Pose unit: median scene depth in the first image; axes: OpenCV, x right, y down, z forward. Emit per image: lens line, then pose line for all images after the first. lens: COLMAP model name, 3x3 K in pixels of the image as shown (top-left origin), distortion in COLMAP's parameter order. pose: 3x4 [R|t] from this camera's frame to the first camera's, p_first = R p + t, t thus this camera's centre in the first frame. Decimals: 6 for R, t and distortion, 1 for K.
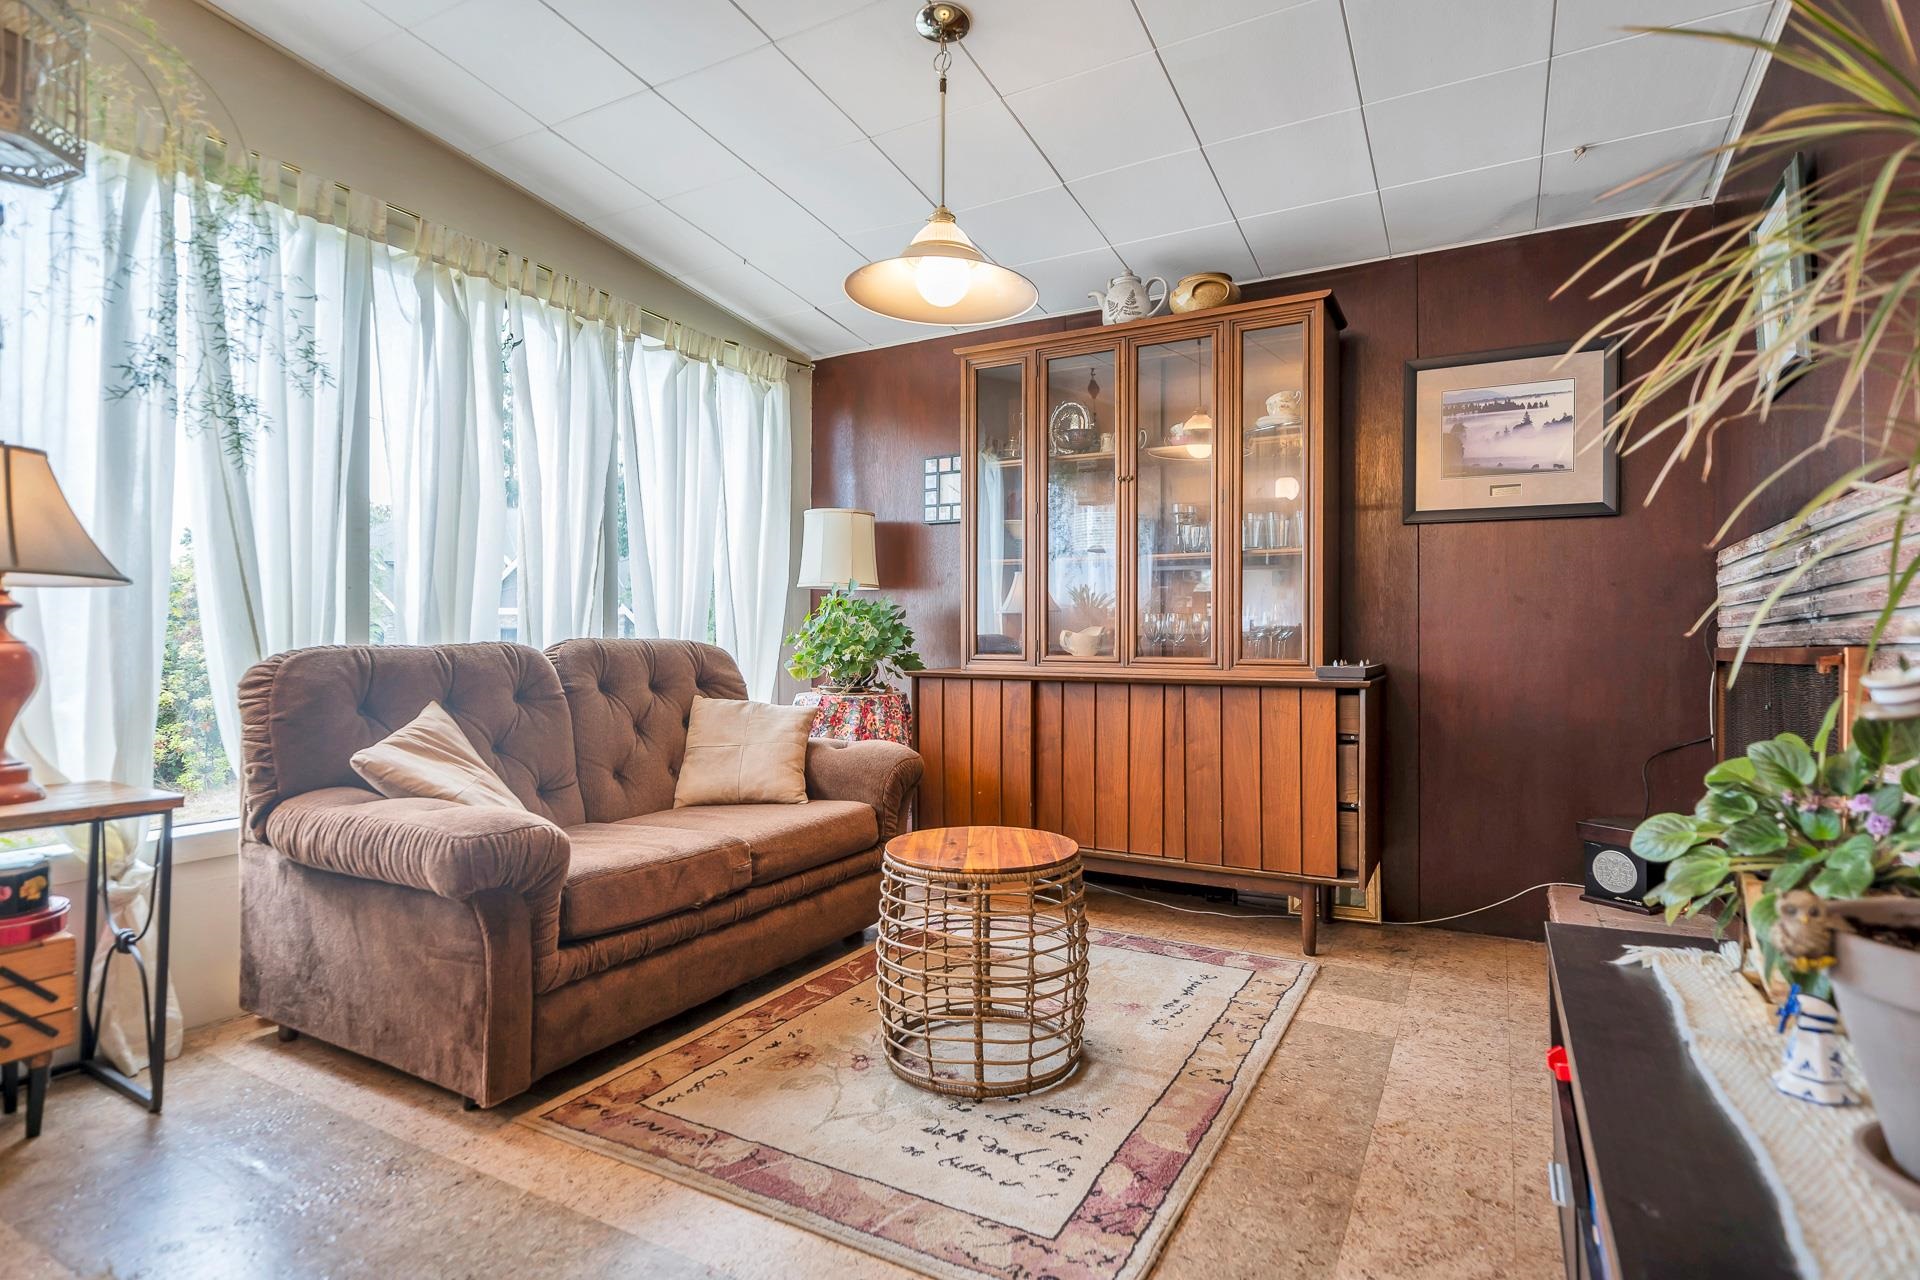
lens RADIAL K [[955.0, 0, 962.7], [0, 955.0, 638.5], [0, 0, 1]] dist [0.000403, -0.000209]
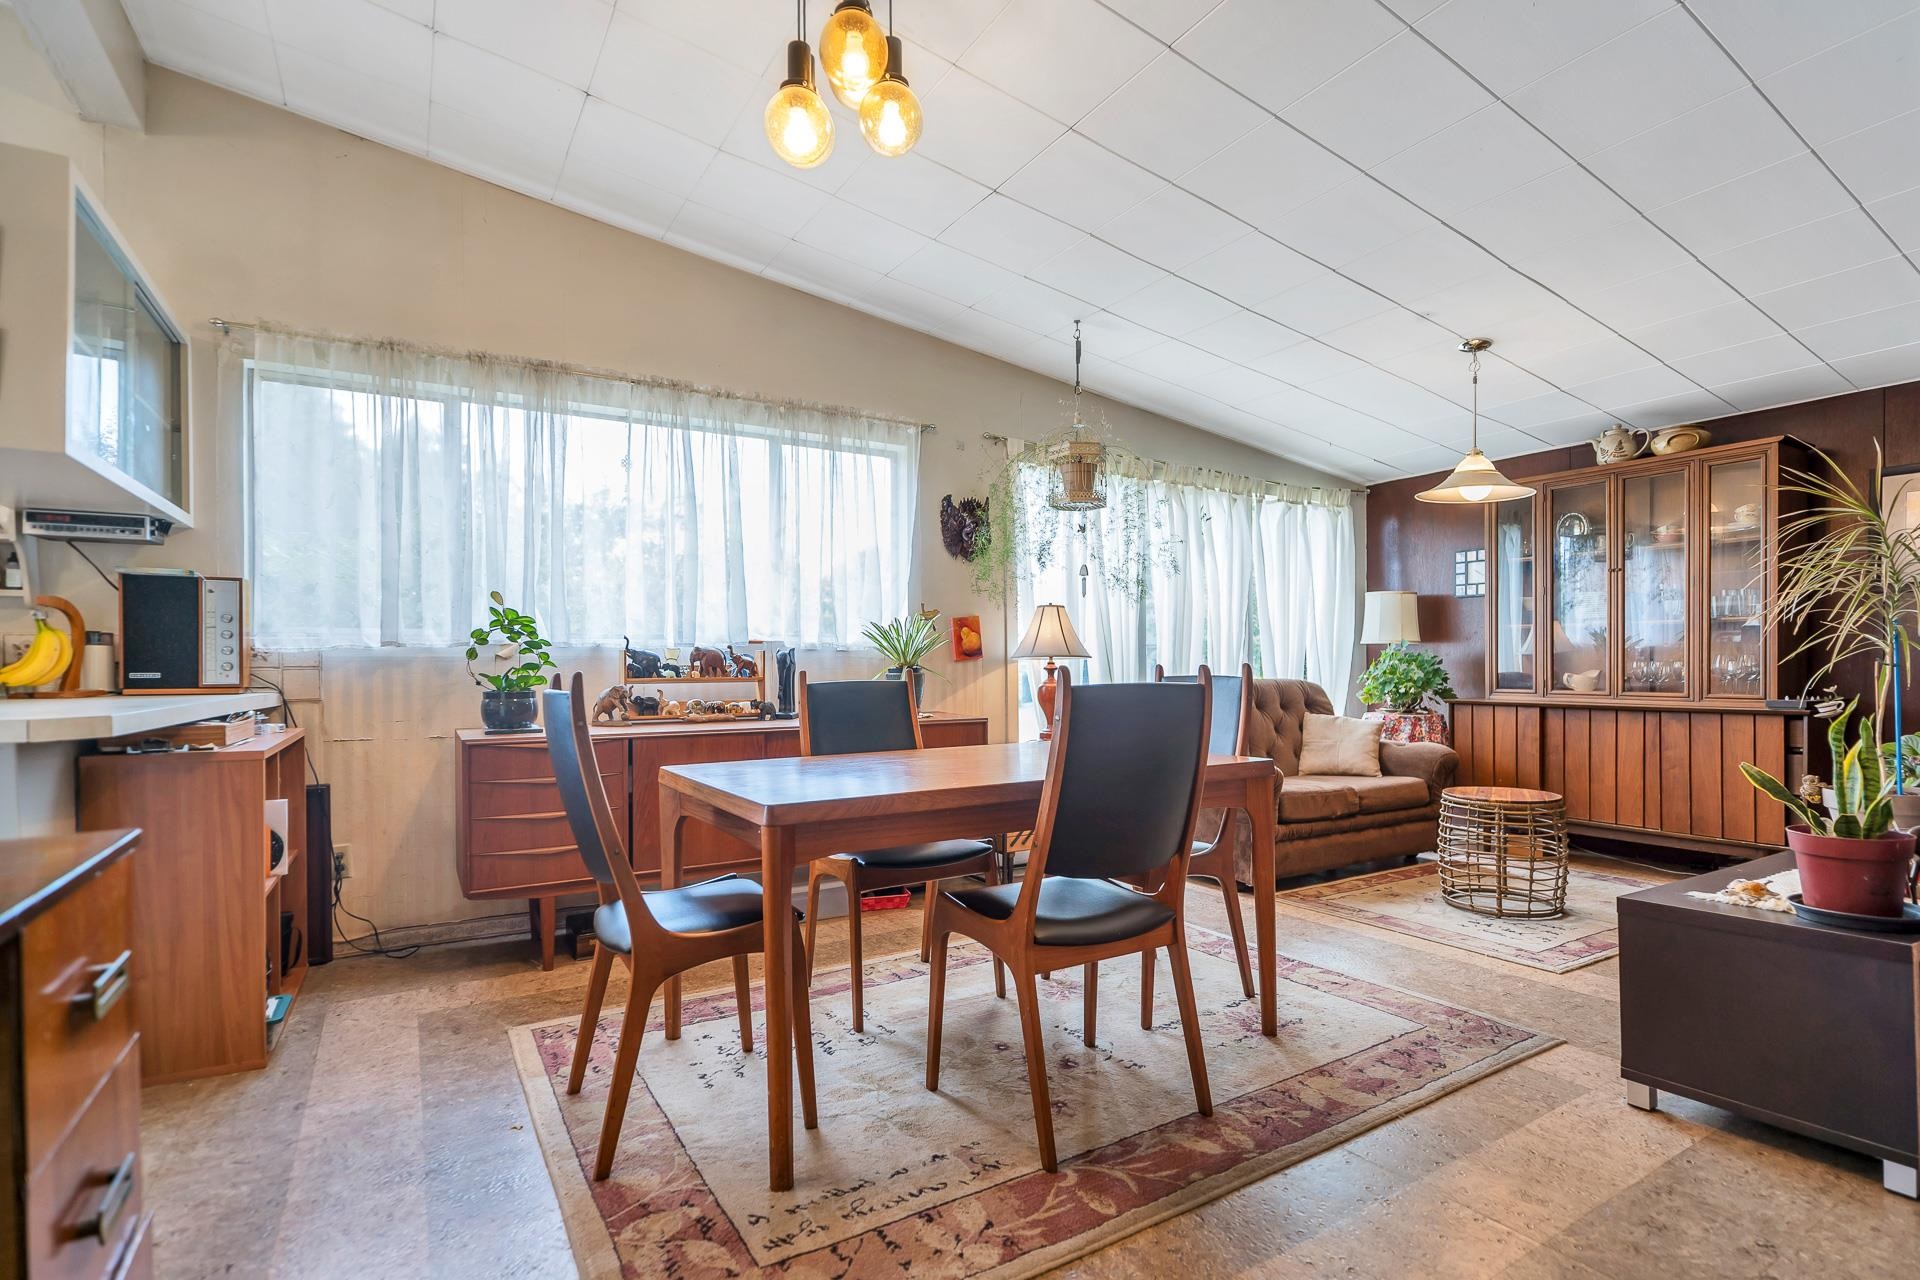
lens RADIAL K [[919.8, 0, 966.0], [0, 919.8, 668.9], [0, 0, 1]] dist [-0.000416, -0.000337]
pose [[0.872556, -0.002968, -0.488505, -0.009180], [0.003945, 0.999992, 0.000970, -0.021888], [0.488498, -0.002773, 0.872560, -0.746182]]
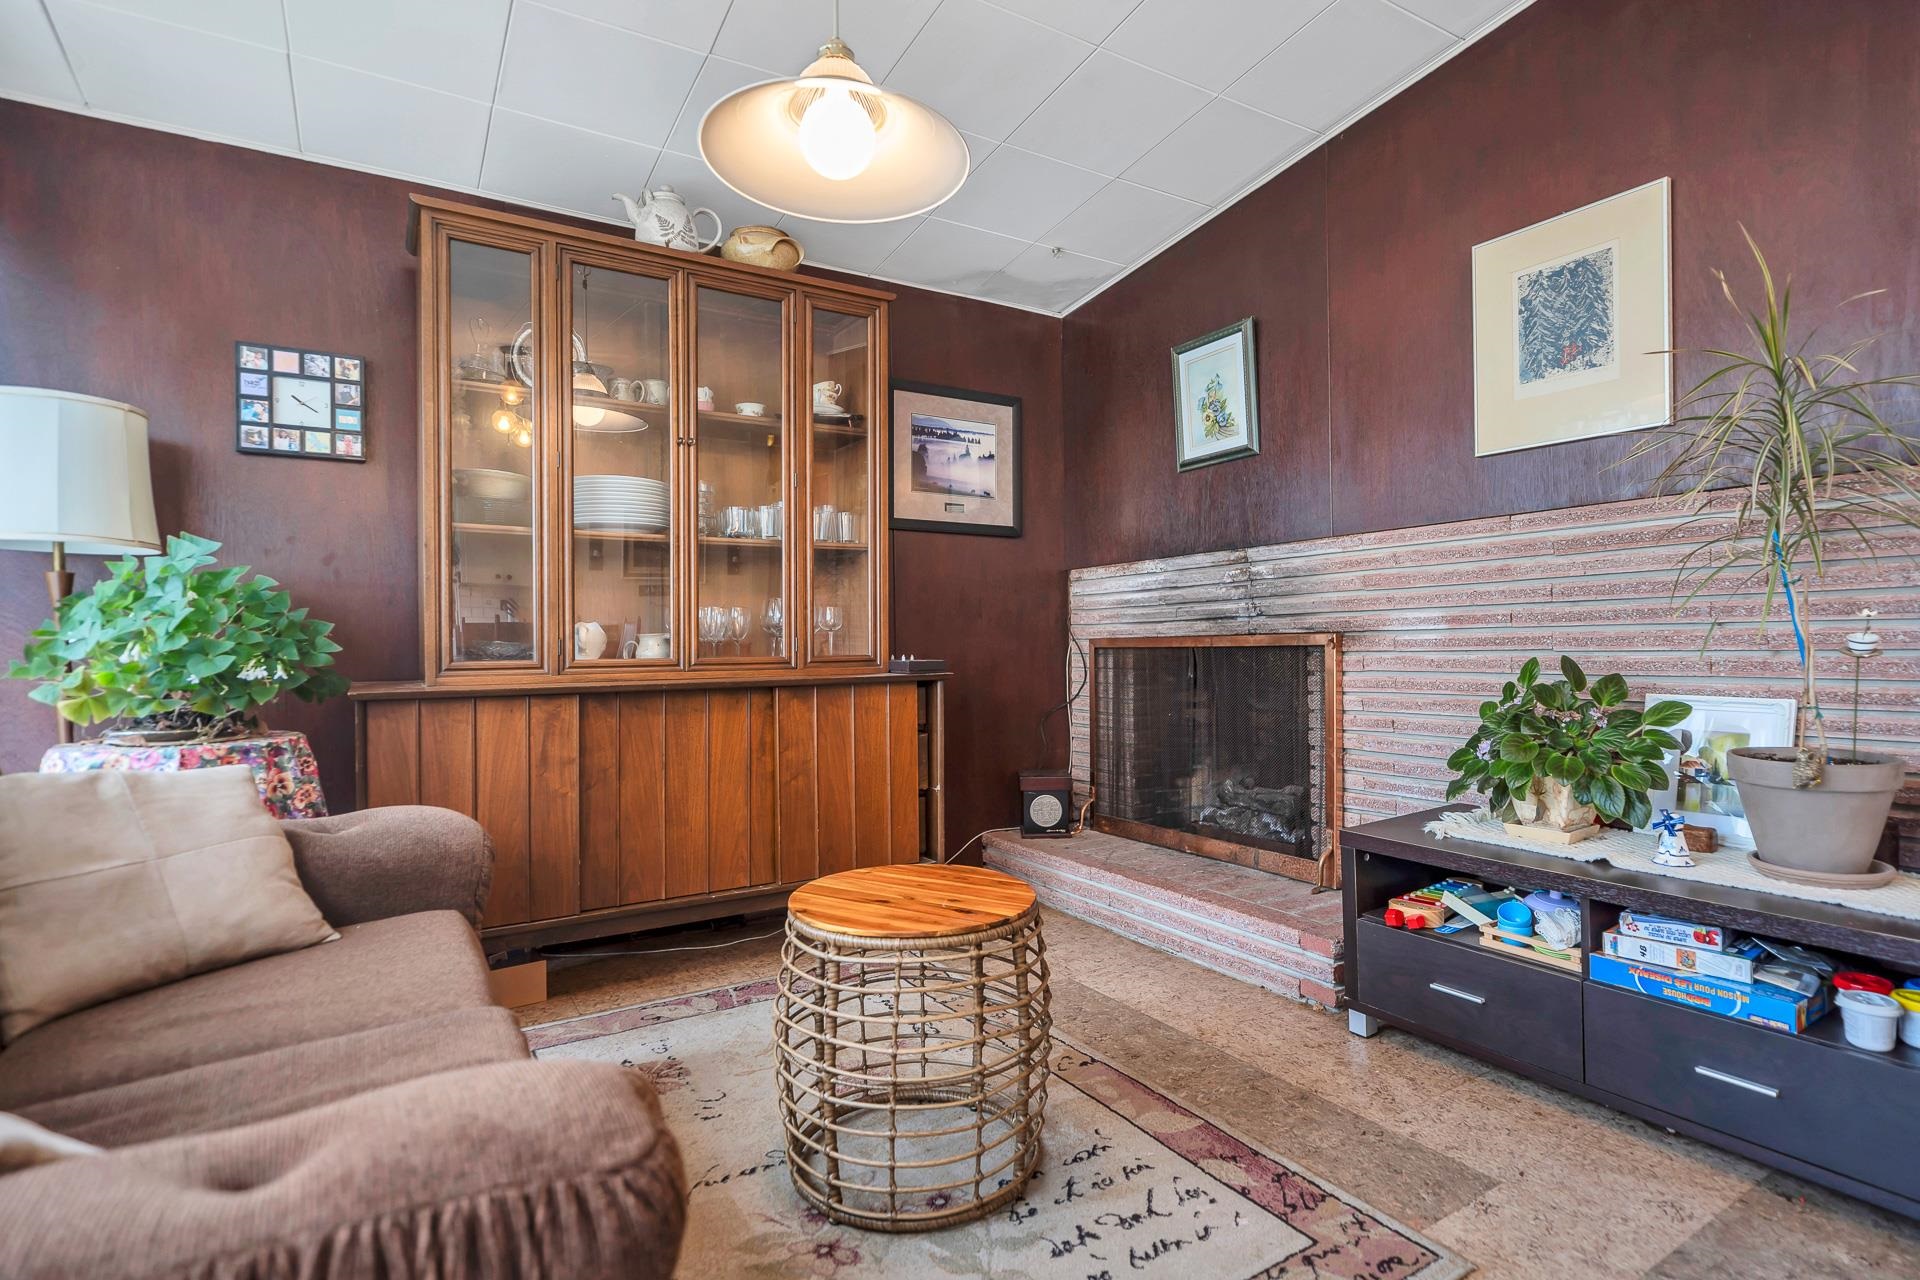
lens RADIAL K [[955.0, 0, 962.7], [0, 955.0, 638.5], [0, 0, 1]] dist [0.000403, -0.000209]
pose [[0.493132, -0.008748, 0.869911, -0.446750], [0.012823, 0.999914, 0.002787, 0.003328], [-0.869860, 0.009781, 0.493202, 0.399706]]
